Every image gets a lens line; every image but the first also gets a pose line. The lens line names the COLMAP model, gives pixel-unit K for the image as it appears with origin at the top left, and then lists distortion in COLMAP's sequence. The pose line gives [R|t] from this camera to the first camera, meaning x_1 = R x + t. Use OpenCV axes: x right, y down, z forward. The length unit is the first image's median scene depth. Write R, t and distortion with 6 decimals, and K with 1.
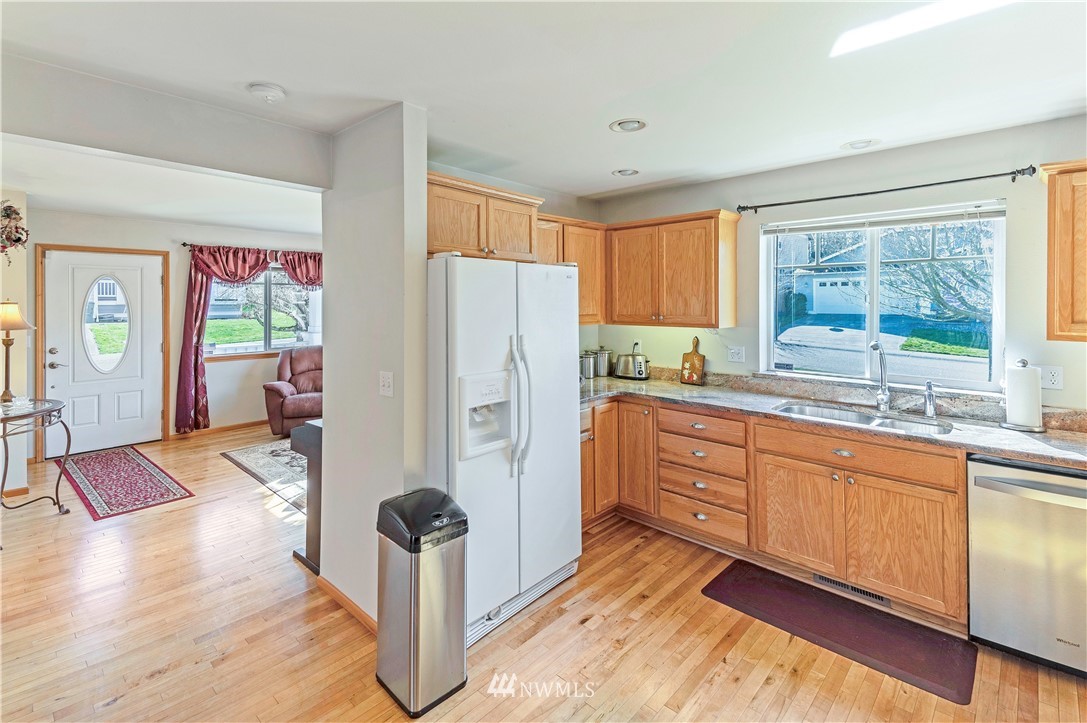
lens RADIAL K [[488.4, 0, 527.4], [0, 488.4, 302.3], [0, 0, 1]] dist [0.055433, -0.025836]
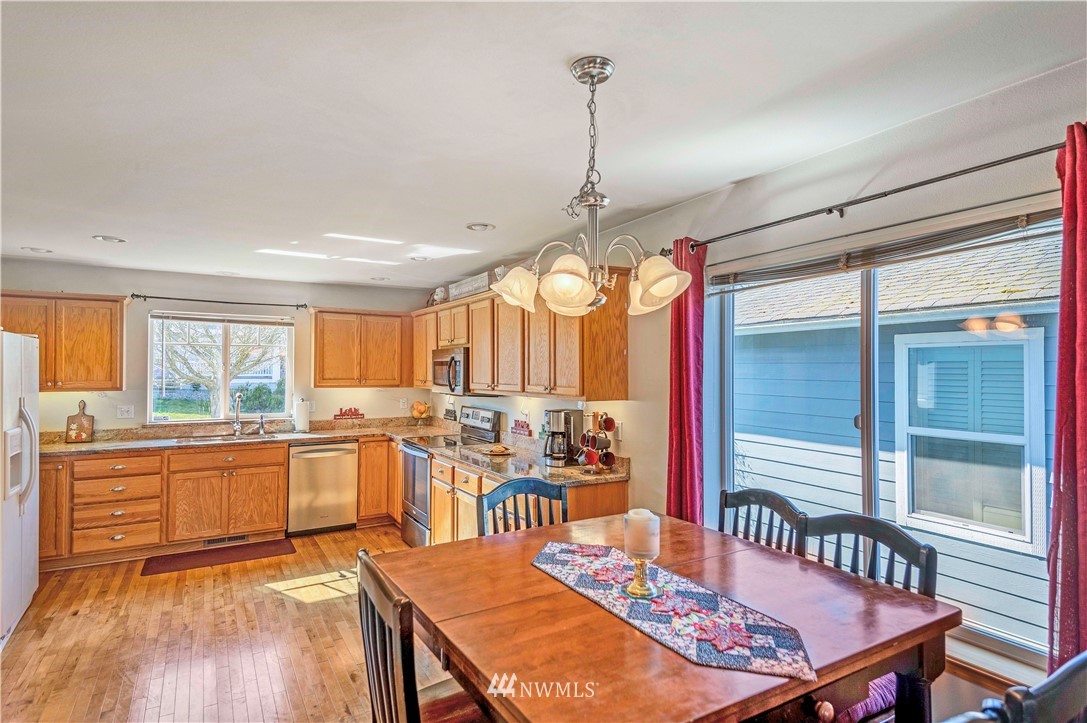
lens RADIAL K [[582.0, 0, 543.5], [0, 582.0, 361.5], [0, 0, 1]] dist [0.038993, -0.000469]
pose [[0.272809, 0.016947, 0.961919, -0.395410], [-0.002946, 0.999855, -0.016780, 0.000508], [-0.962064, 0.001744, 0.272819, -0.225154]]
